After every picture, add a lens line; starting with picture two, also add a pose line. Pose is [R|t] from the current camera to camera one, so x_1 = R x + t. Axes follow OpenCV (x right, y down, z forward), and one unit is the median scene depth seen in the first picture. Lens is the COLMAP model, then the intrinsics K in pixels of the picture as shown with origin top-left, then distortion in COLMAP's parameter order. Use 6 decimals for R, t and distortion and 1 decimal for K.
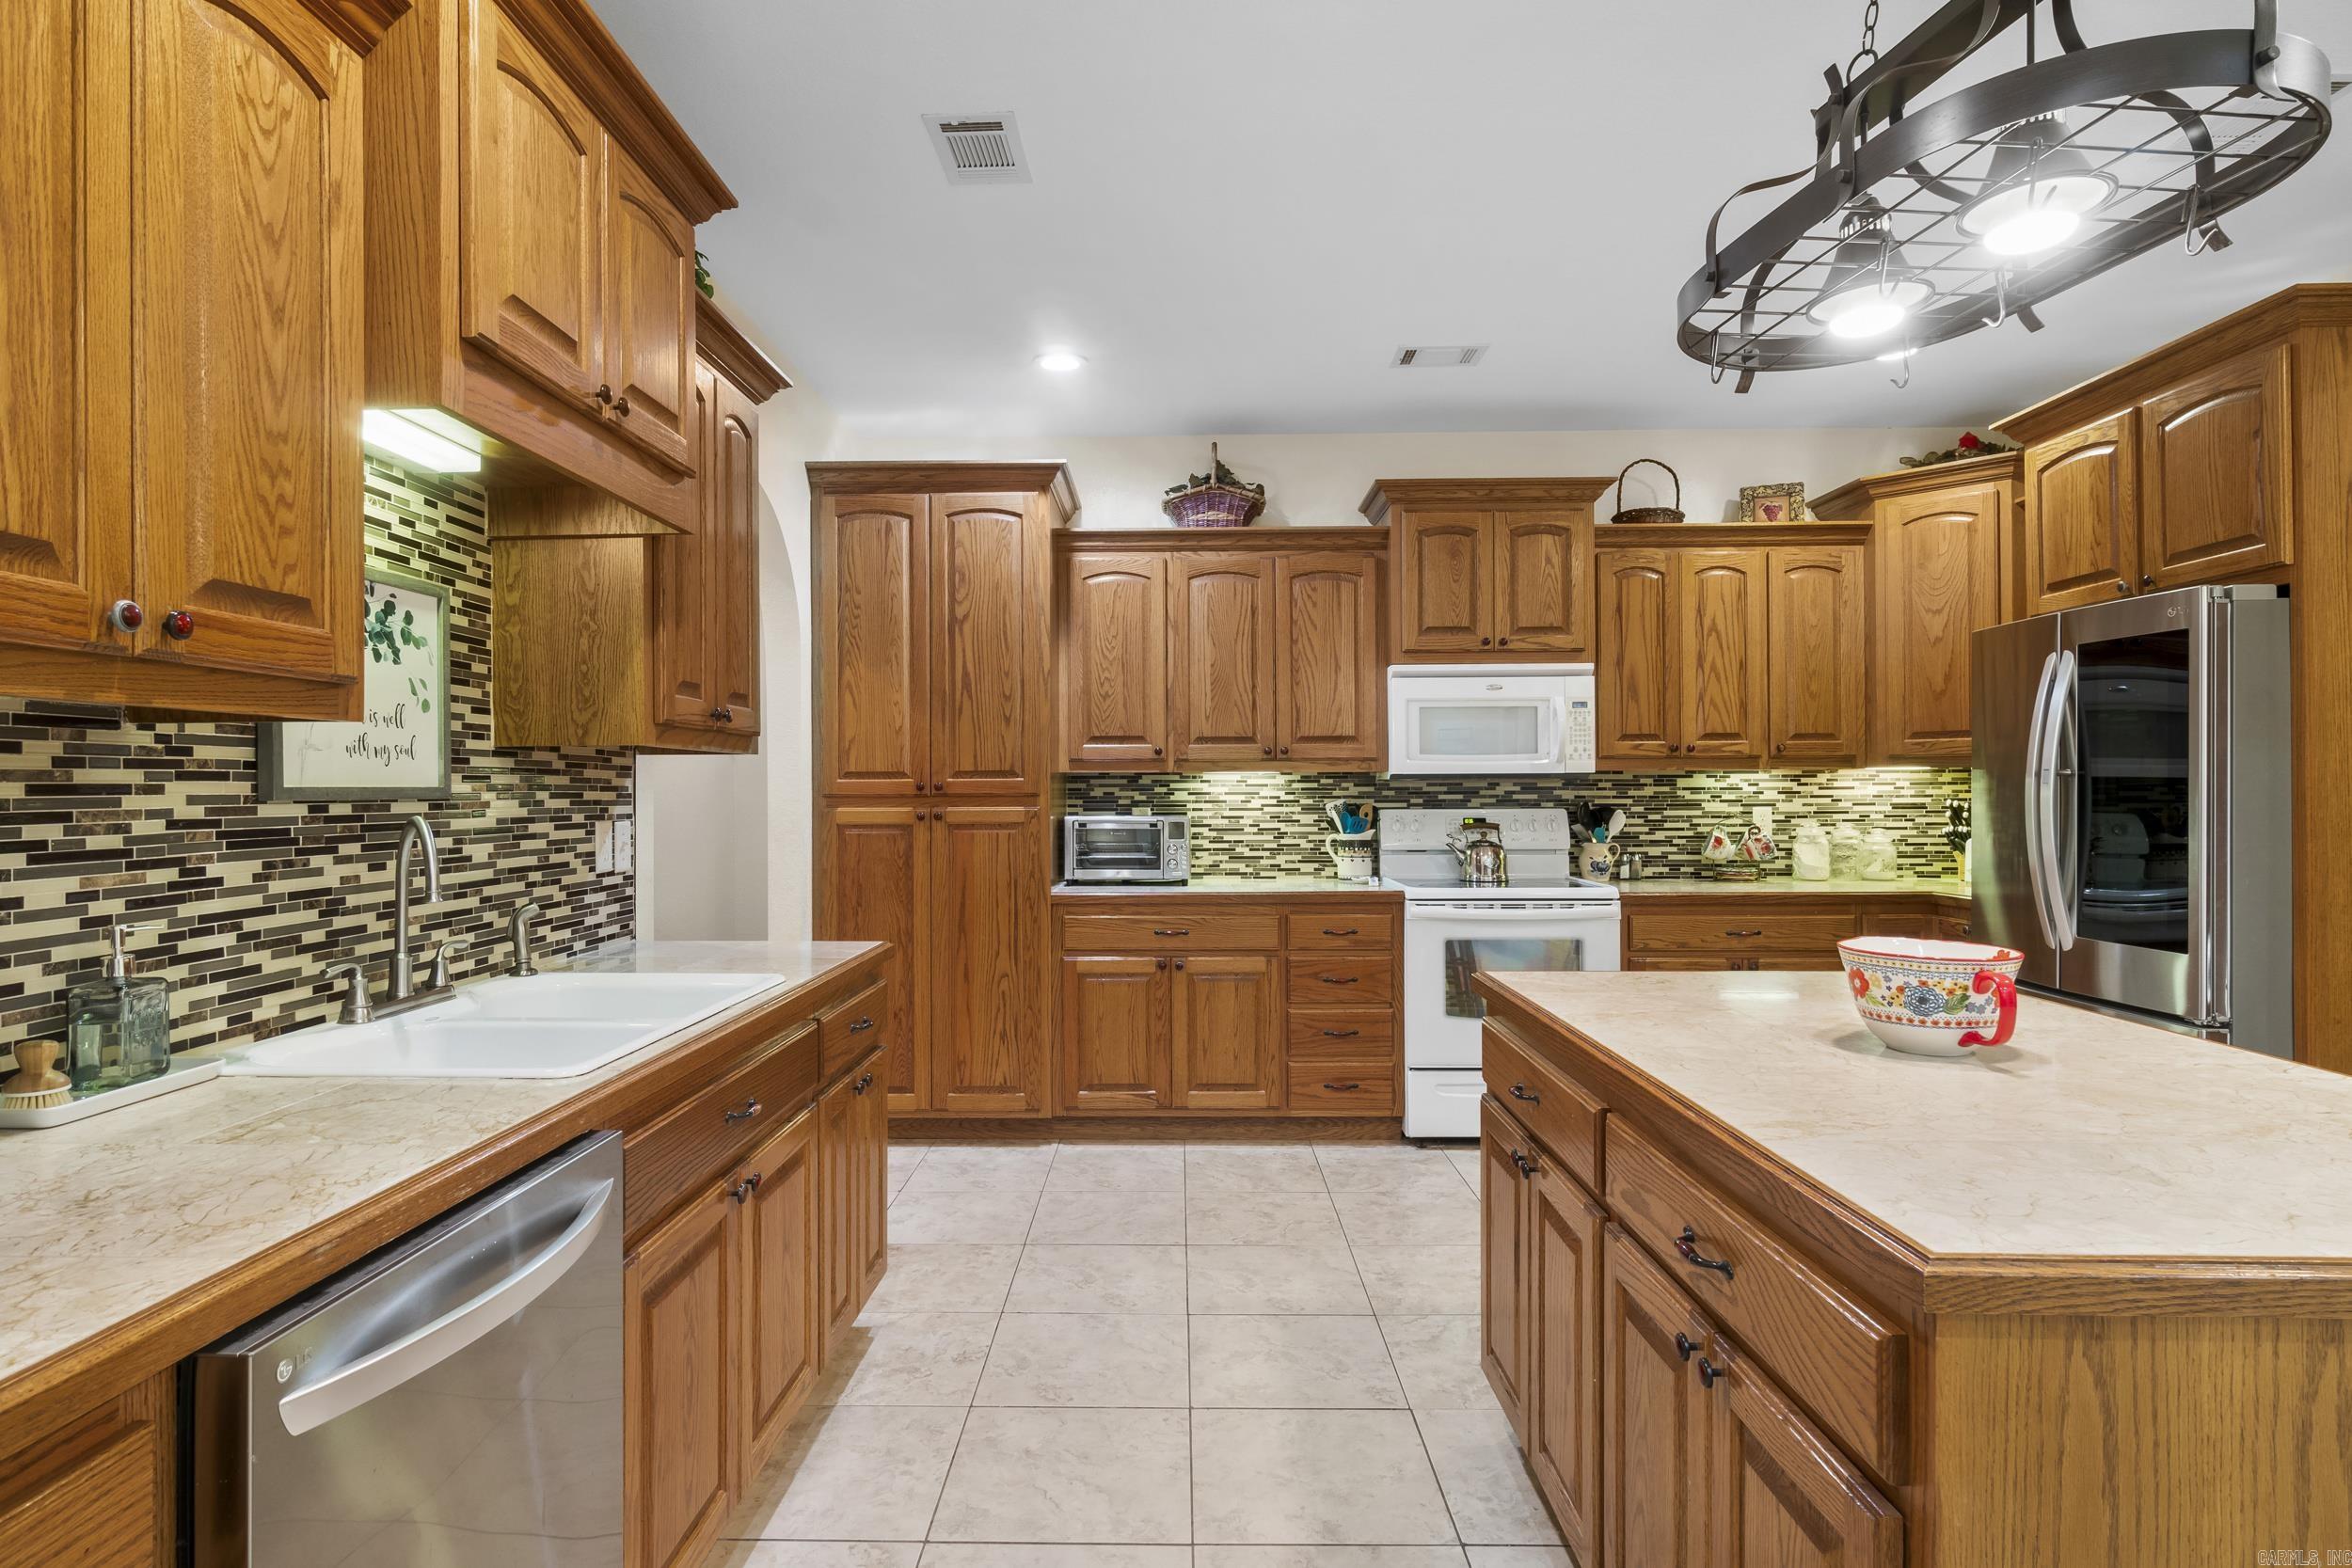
lens RADIAL K [[1215.7, 0, 1177.5], [0, 1215.7, 784.3], [0, 0, 1]] dist [-0.003859, 0.000642]
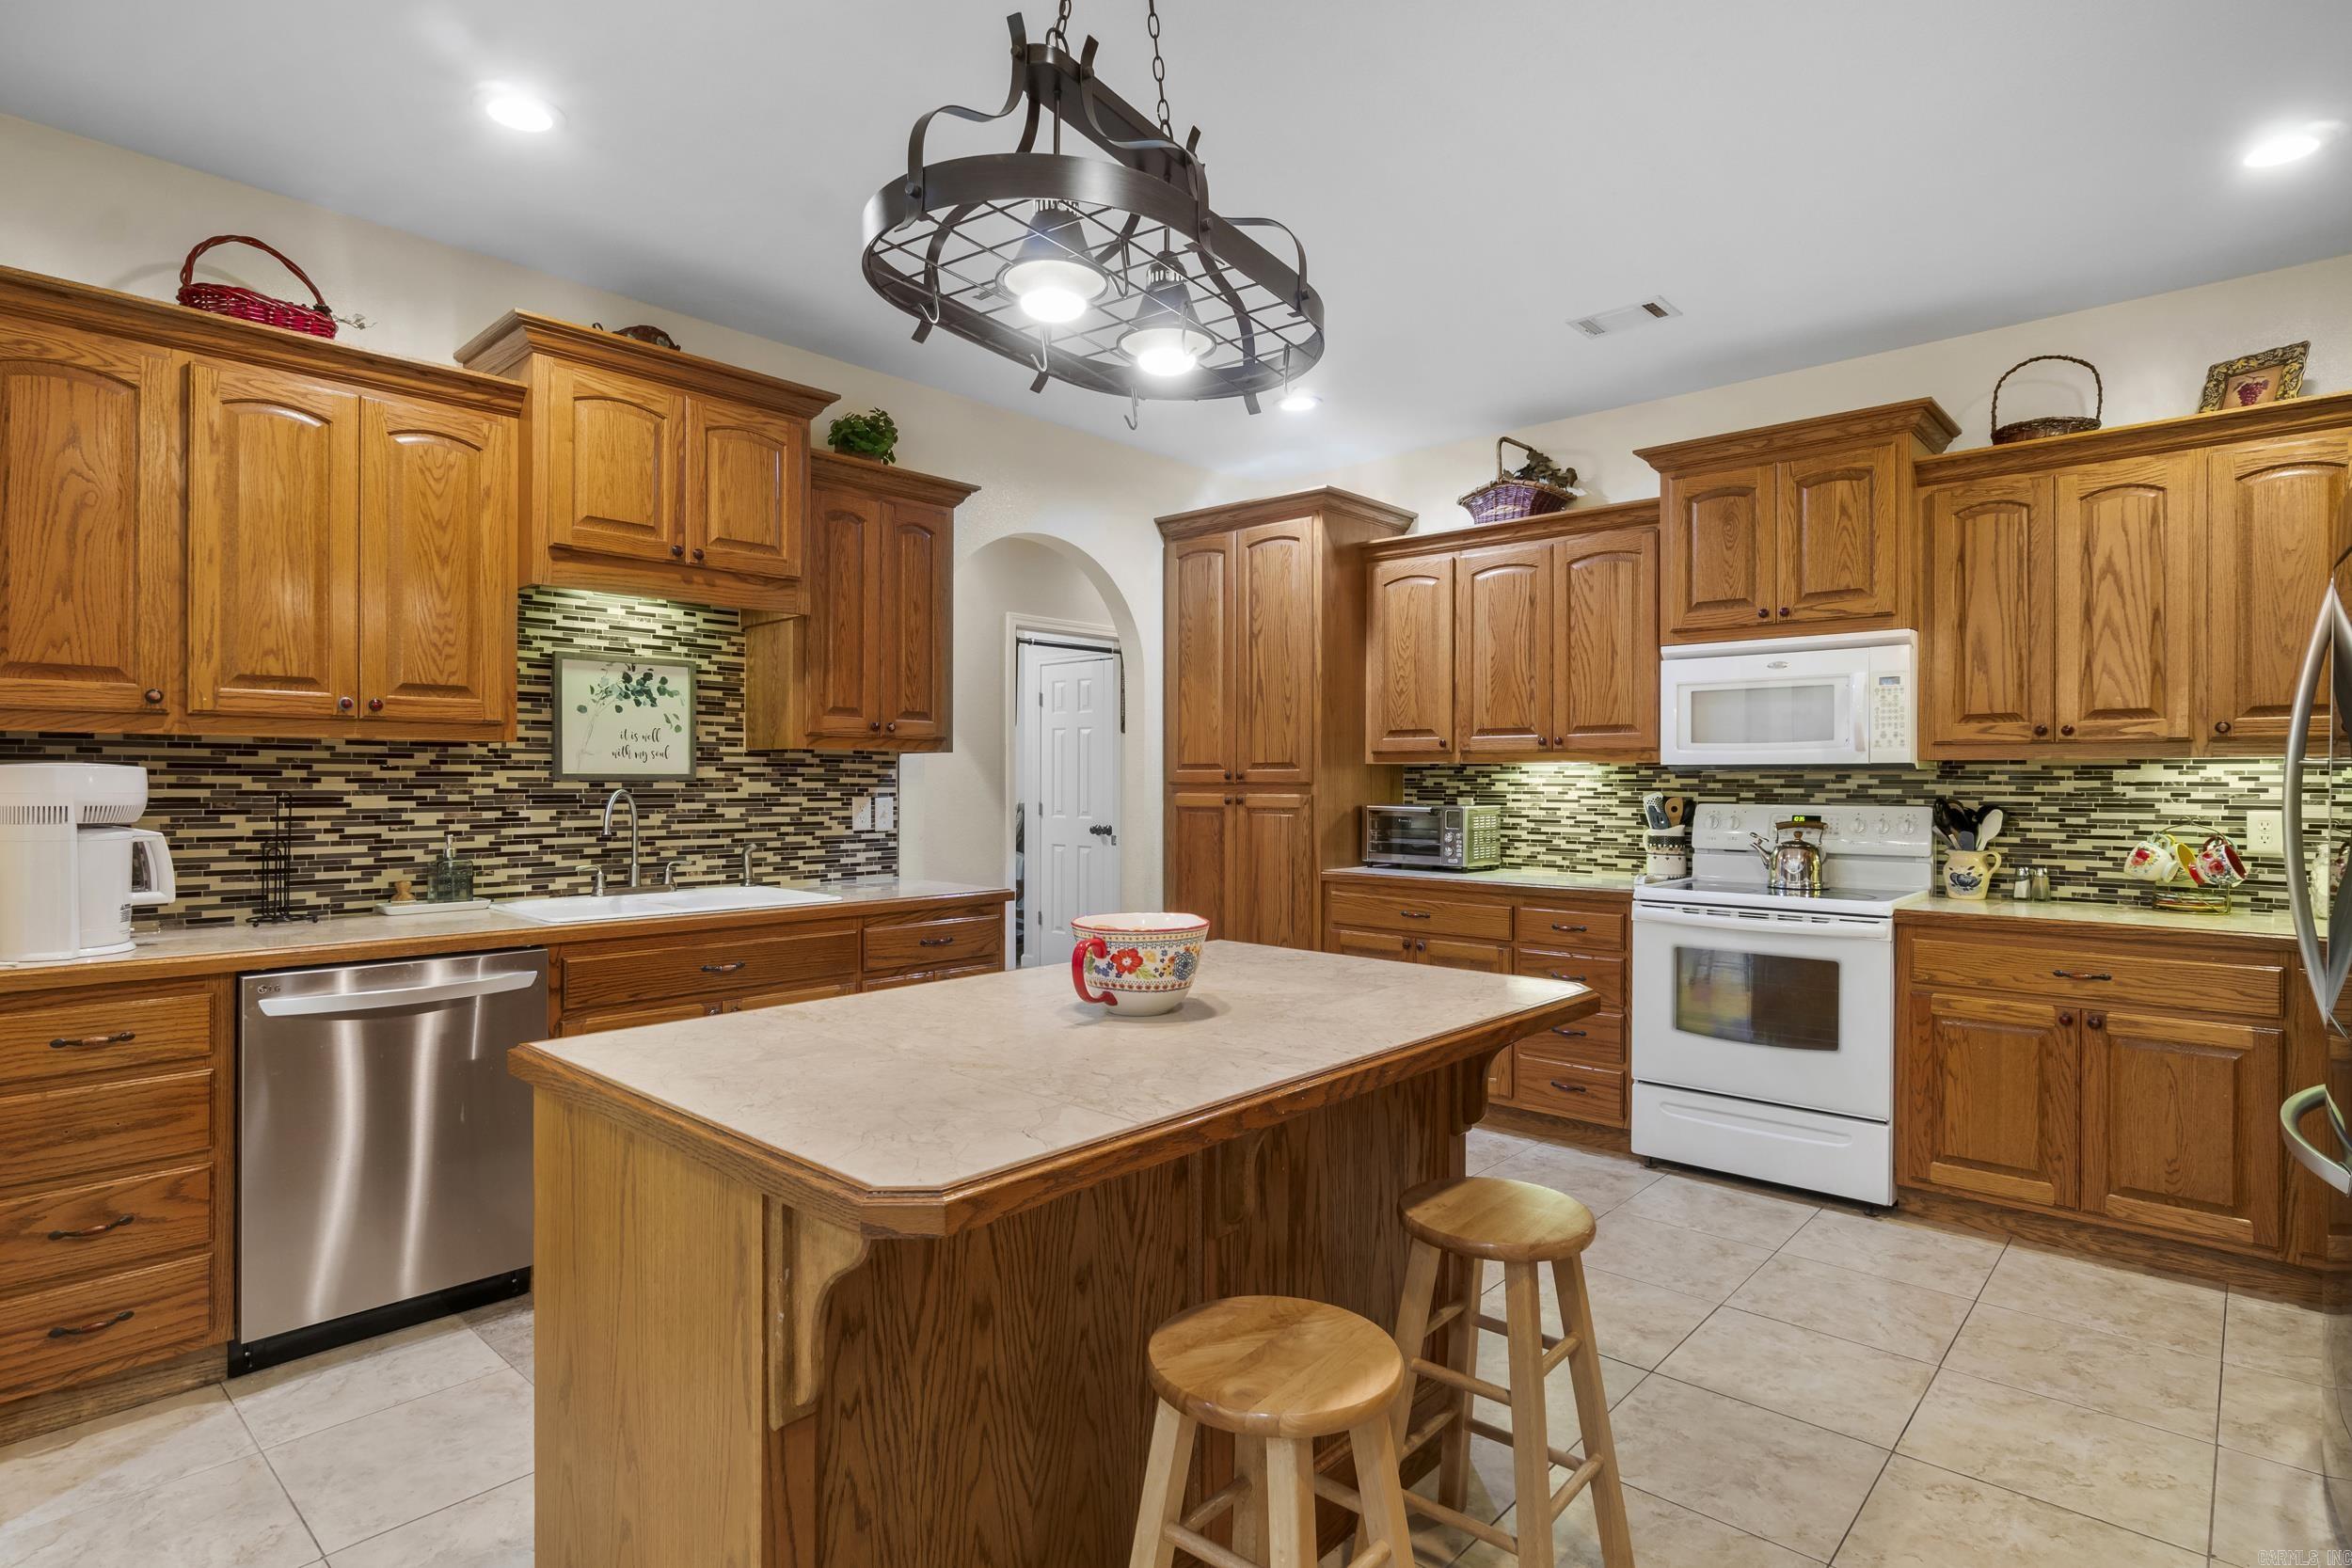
lens RADIAL K [[1215.7, 0, 1181.0], [0, 1215.7, 779.7], [0, 0, 1]] dist [-0.003859, 0.000642]
pose [[0.753115, 0.006284, -0.657859, 0.540279], [-0.003678, 0.999979, 0.005342, -0.000813], [0.657879, -0.001604, 0.753122, 0.067076]]
